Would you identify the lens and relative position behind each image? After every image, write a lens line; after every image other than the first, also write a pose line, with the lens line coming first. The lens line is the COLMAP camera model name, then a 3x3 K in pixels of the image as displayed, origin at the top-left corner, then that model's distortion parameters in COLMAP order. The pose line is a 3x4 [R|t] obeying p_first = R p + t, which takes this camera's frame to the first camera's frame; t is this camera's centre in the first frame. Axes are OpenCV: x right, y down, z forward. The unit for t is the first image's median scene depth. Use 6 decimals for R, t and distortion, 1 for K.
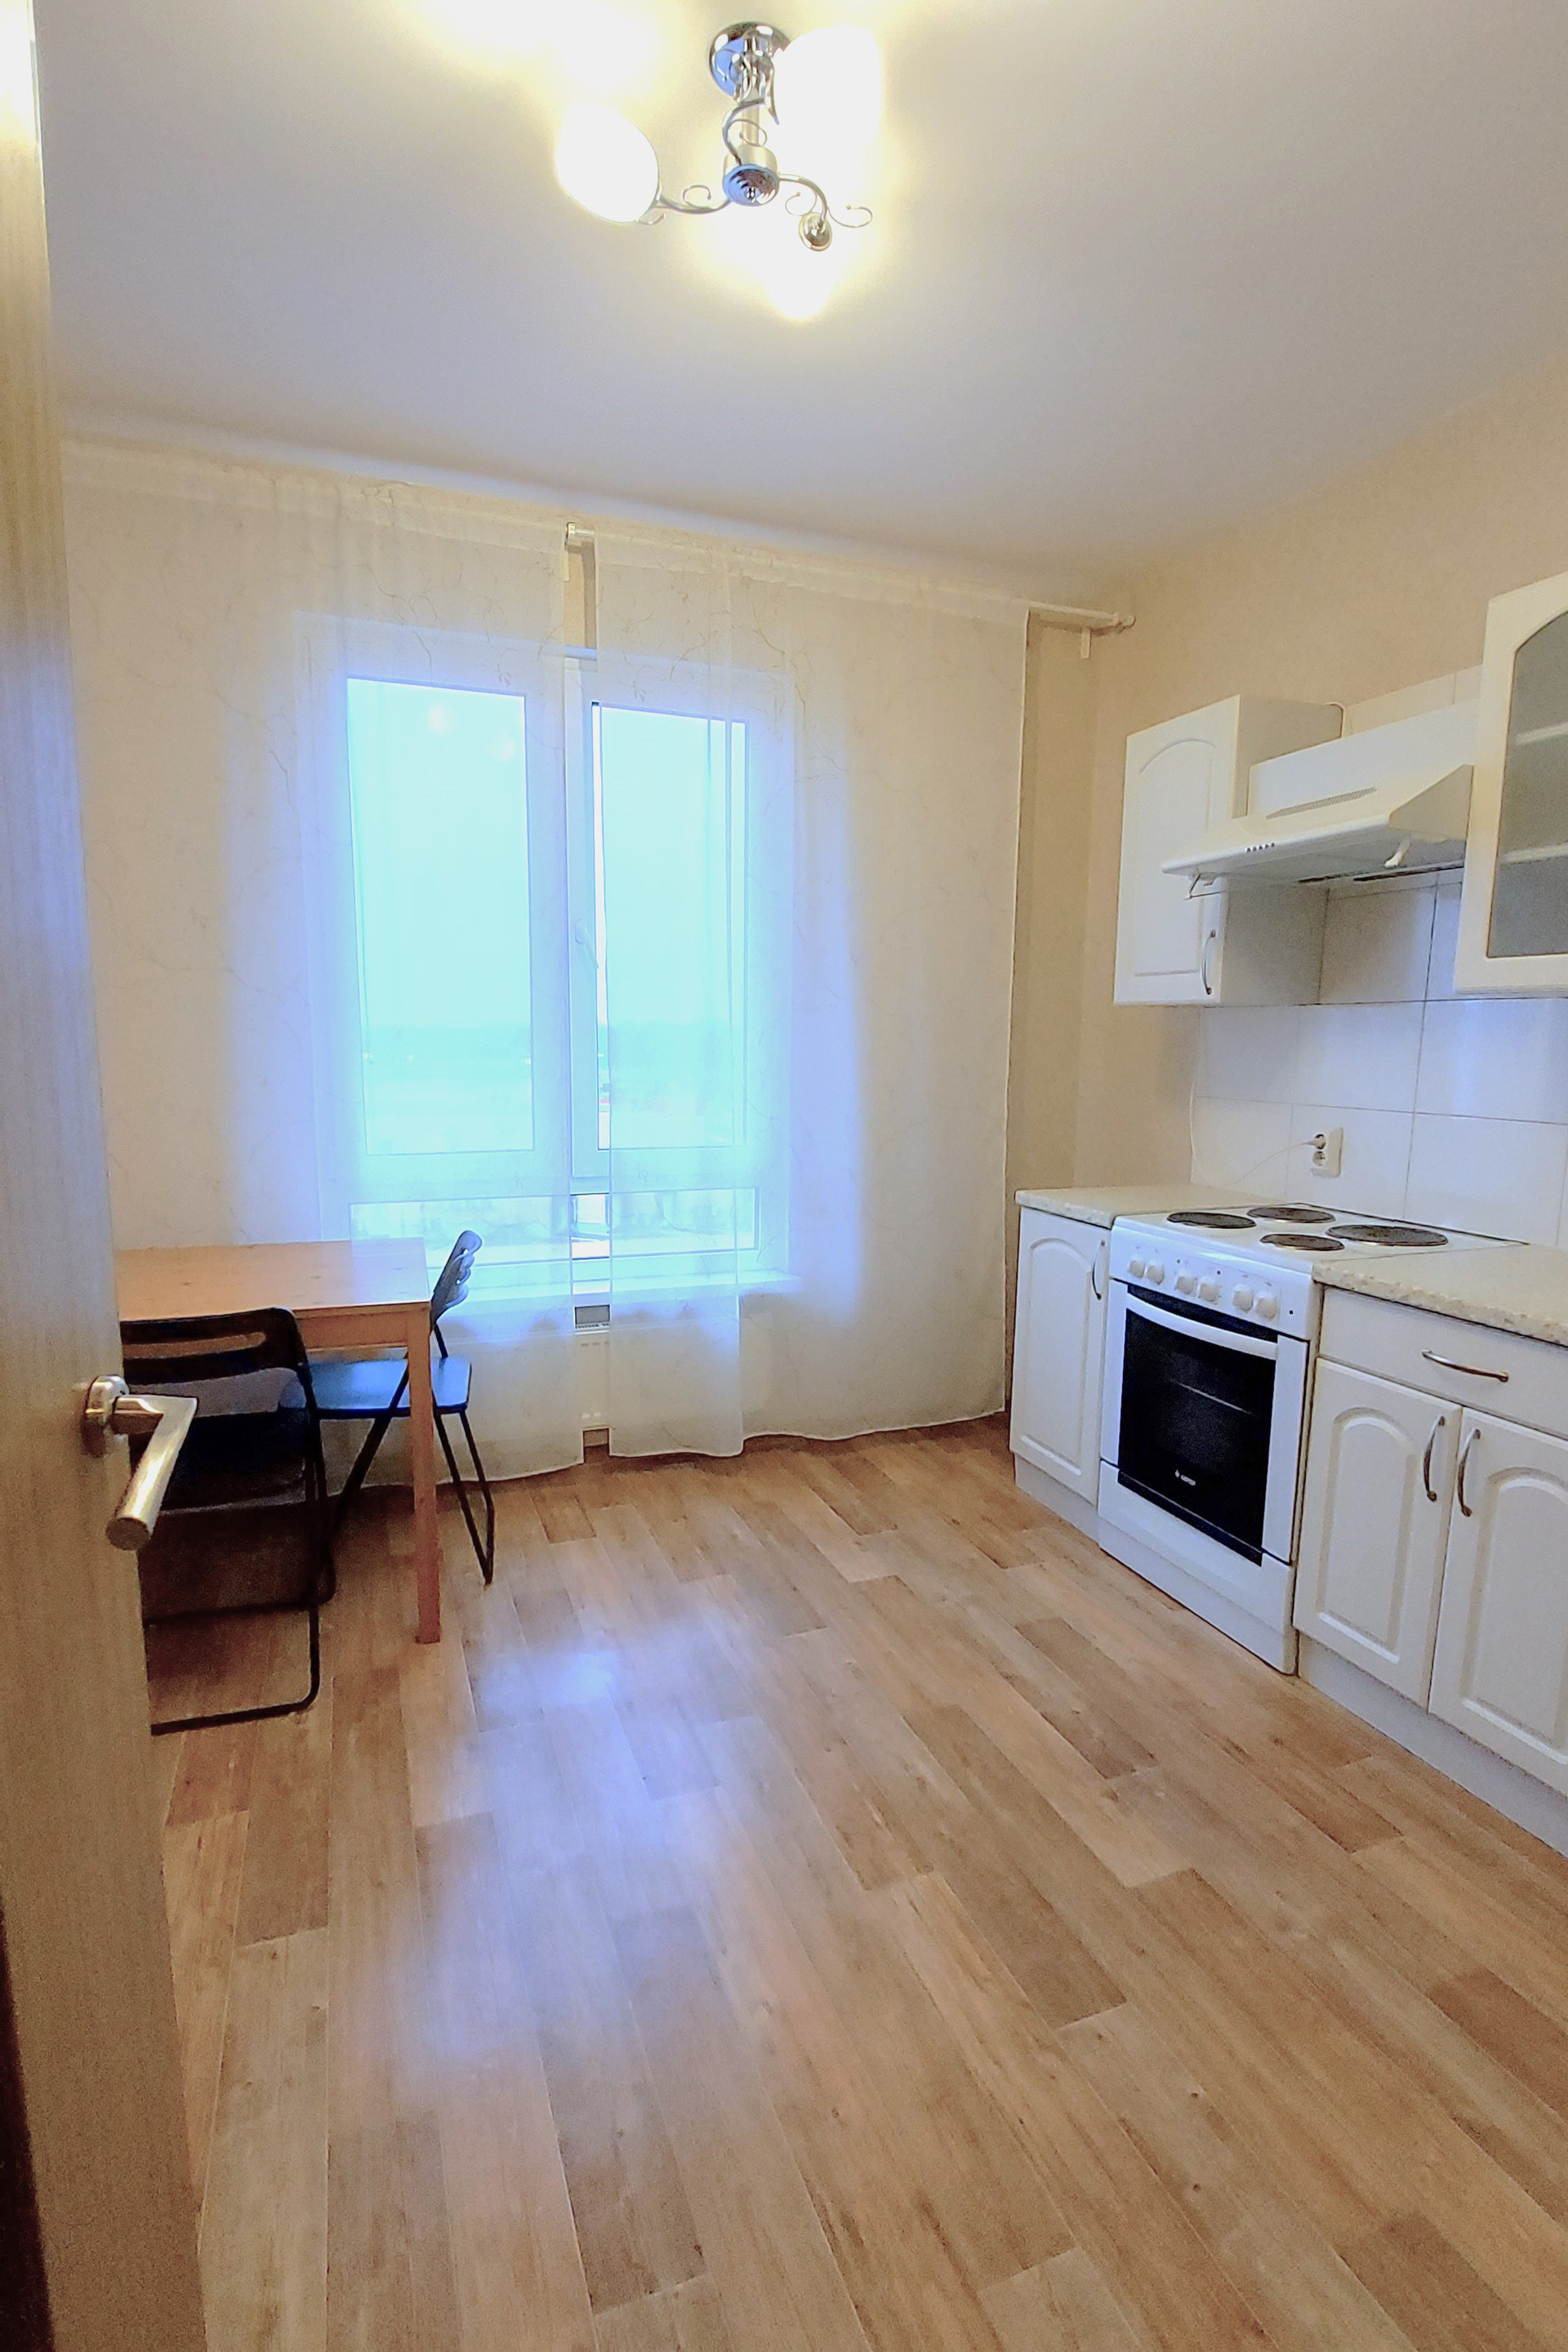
lens RADIAL K [[1132.0, 0, 780.4], [0, 1132.0, 1207.5], [0, 0, 1]] dist [-0.006806, -0.001186]
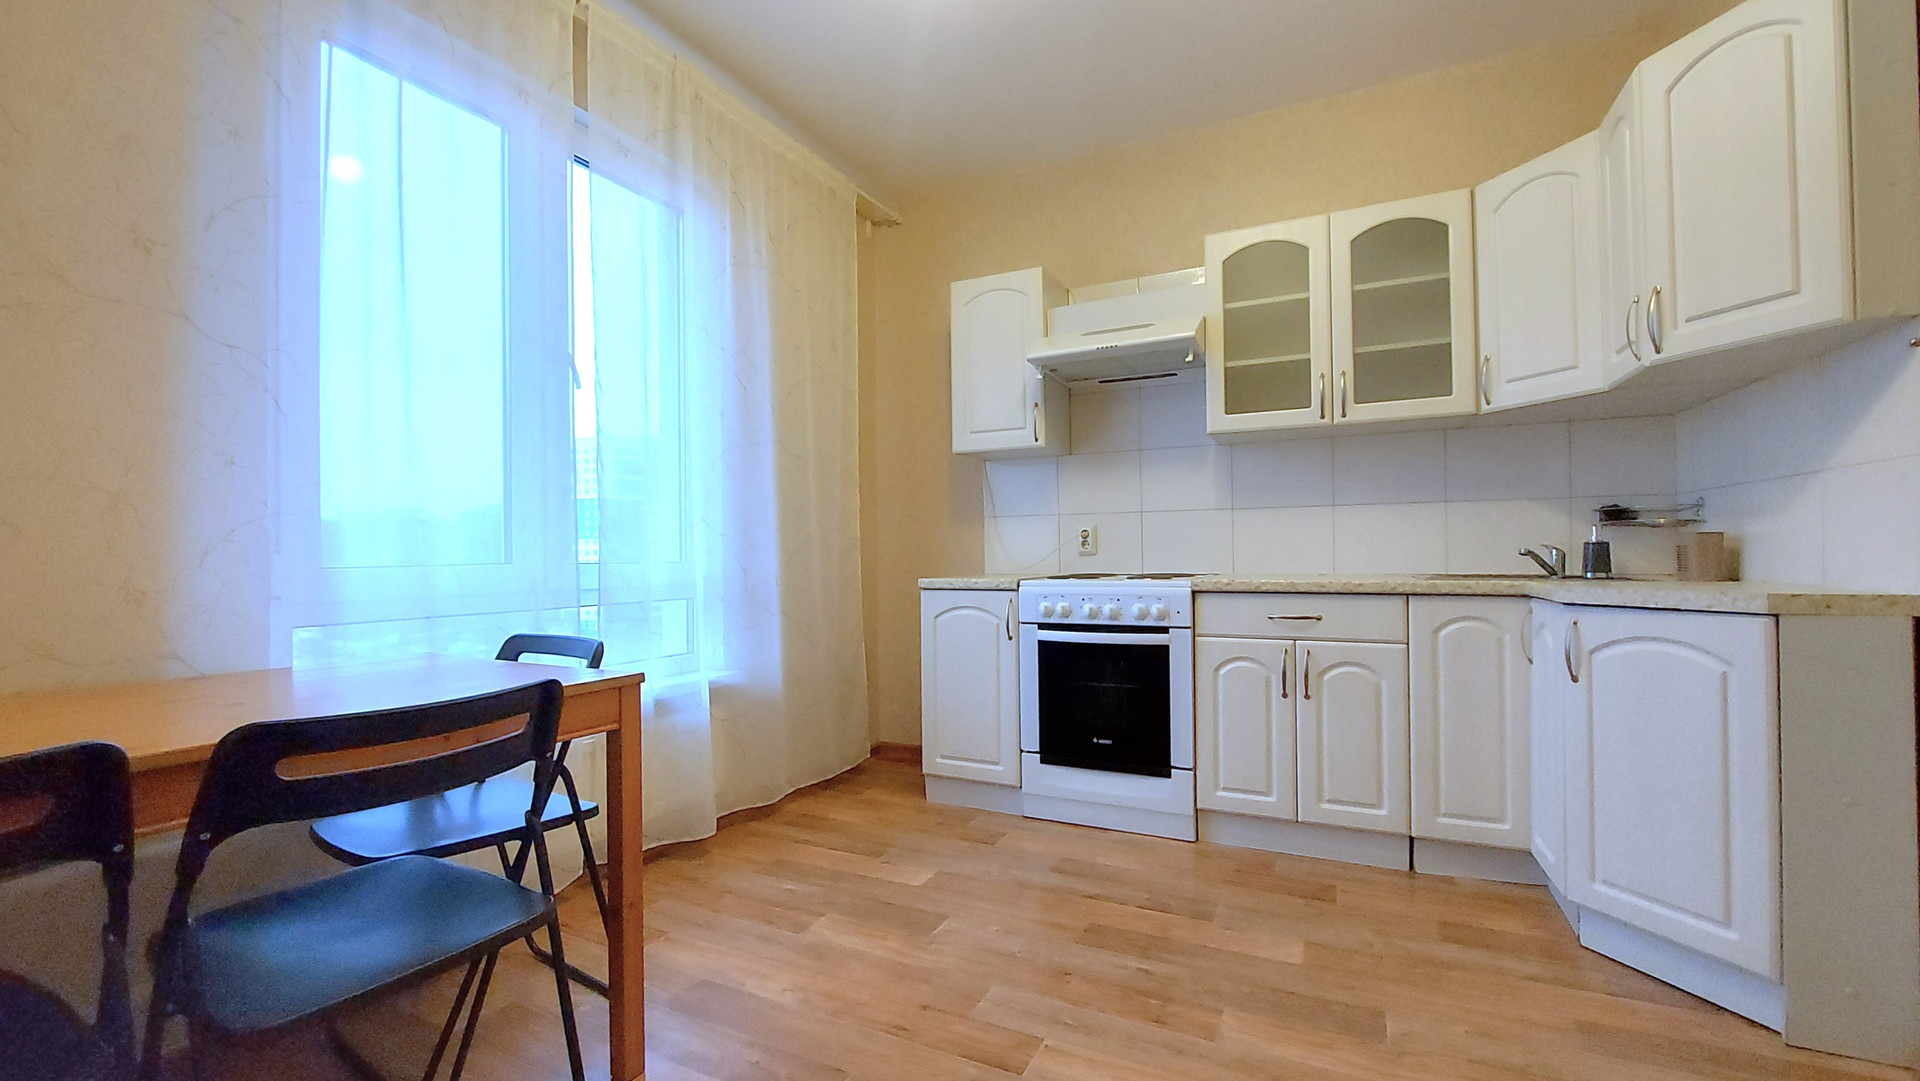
lens RADIAL K [[786.1, 0, 983.7], [0, 786.1, 546.3], [0, 0, 1]] dist [-0.011848, -0.000023]
pose [[0.728859, -0.016387, 0.684468, -0.482986], [0.125916, 0.985870, -0.110479, 0.077166], [-0.672986, 0.166709, 0.720623, 0.298986]]
